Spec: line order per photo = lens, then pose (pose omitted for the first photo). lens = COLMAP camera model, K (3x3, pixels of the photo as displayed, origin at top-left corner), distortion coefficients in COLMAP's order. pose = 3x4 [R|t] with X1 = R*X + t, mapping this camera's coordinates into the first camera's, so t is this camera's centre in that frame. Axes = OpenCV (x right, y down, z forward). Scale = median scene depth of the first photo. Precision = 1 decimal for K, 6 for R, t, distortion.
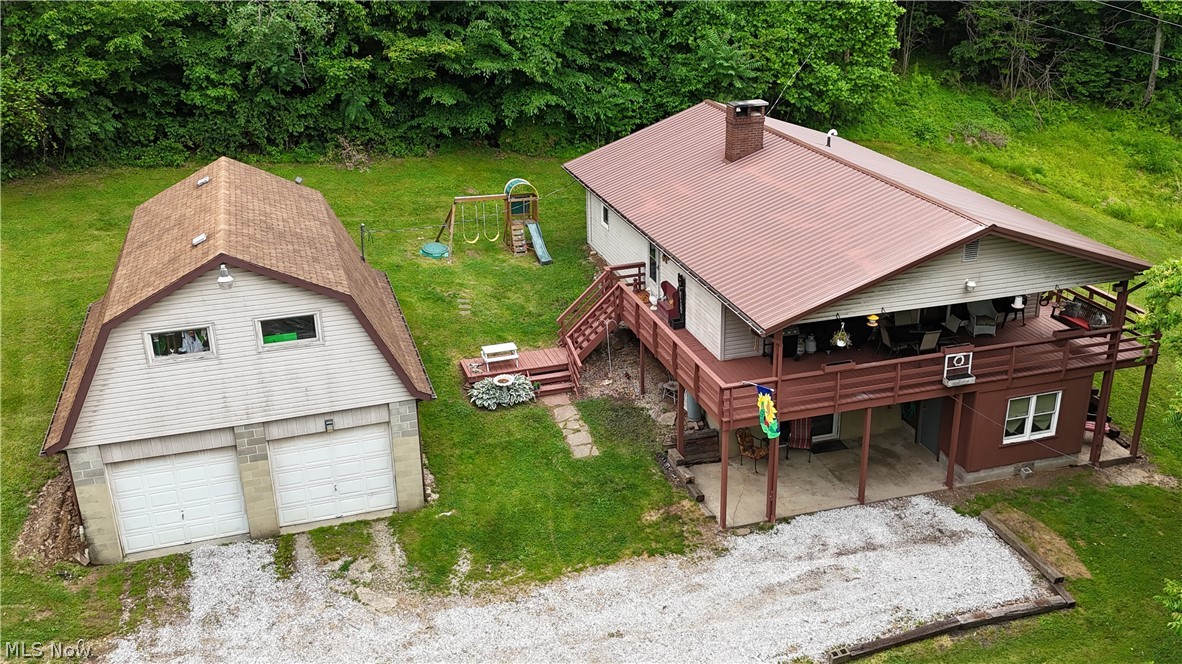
lens RADIAL K [[1096.1, 0, 591.0], [0, 1096.1, 332.0], [0, 0, 1]] dist [0.142510, -0.261872]
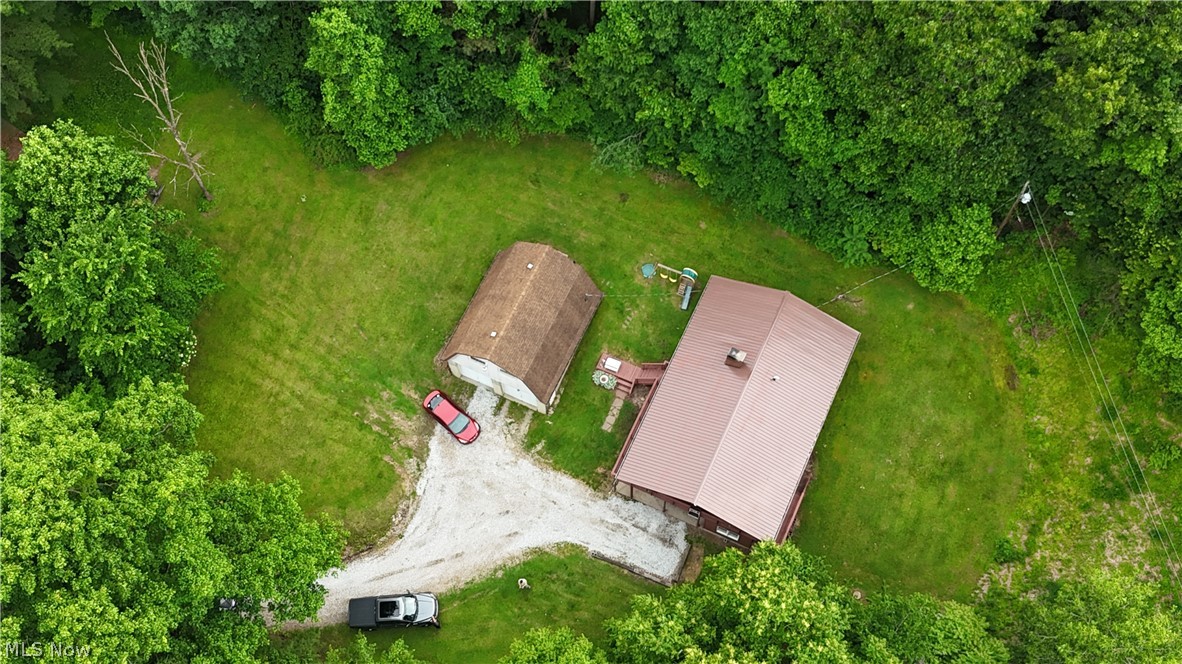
lens RADIAL K [[1309.4, 0, 591.0], [0, 1309.4, 332.0], [0, 0, 1]] dist [0.180019, -0.486555]
pose [[0.746140, 0.607348, -0.272769, 0.729846], [-0.245917, 0.632127, 0.734806, -2.492530], [0.618708, -0.481190, 0.621013, -0.933959]]
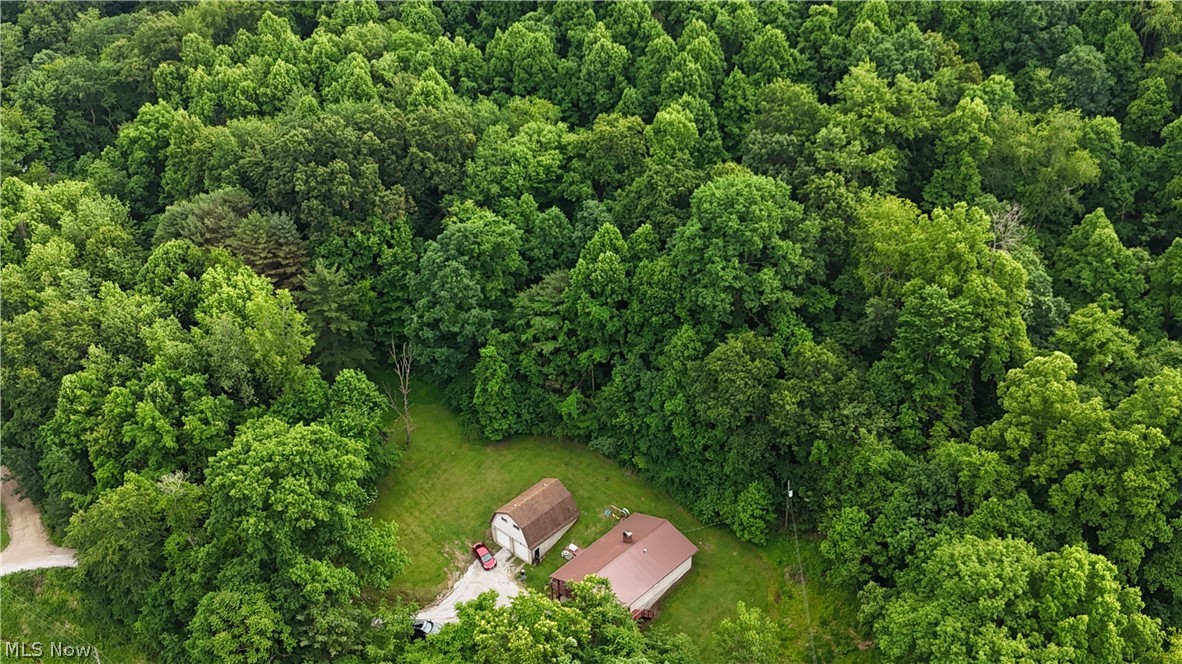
lens RADIAL K [[1309.4, 0, 591.0], [0, 1309.4, 332.0], [0, 0, 1]] dist [0.180019, -0.486555]
pose [[0.505234, 0.473061, -0.721770, 4.028761], [-0.319921, 0.879444, 0.352461, -3.149747], [0.801492, 0.052835, 0.595667, -2.607065]]
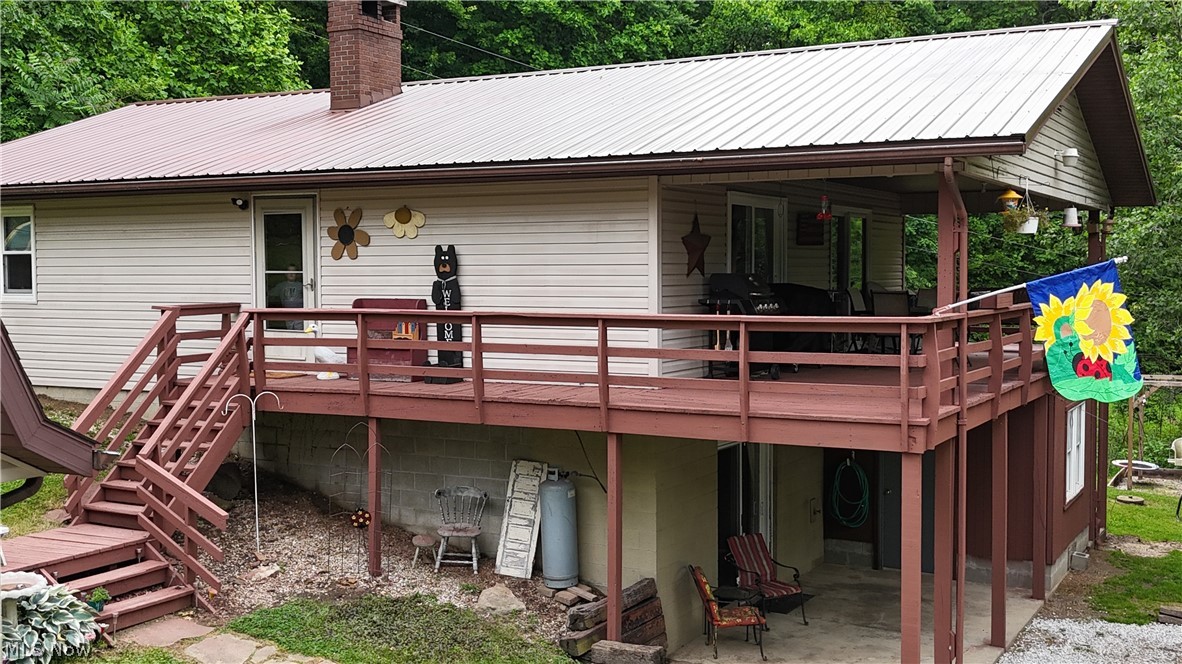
lens RADIAL K [[1309.4, 0, 591.0], [0, 1309.4, 332.0], [0, 0, 1]] dist [0.180019, -0.486555]
pose [[0.712862, -0.018755, 0.701054, -0.246077], [0.256033, 0.937603, -0.235262, 0.117644], [-0.652898, 0.347202, 0.673183, 0.701712]]
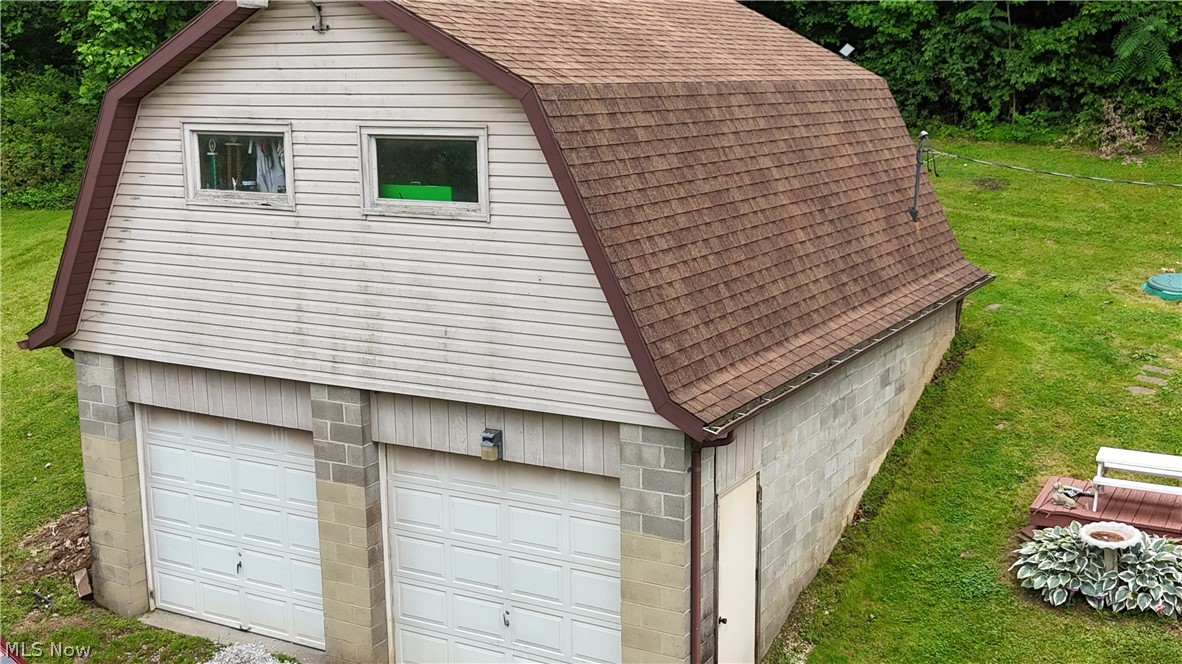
lens RADIAL K [[1309.4, 0, 591.0], [0, 1309.4, 332.0], [0, 0, 1]] dist [0.180019, -0.486555]
pose [[0.687698, 0.148737, -0.710597, 0.110778], [-0.279331, 0.957648, -0.069882, 0.064668], [0.670108, 0.246550, 0.700120, 0.641979]]
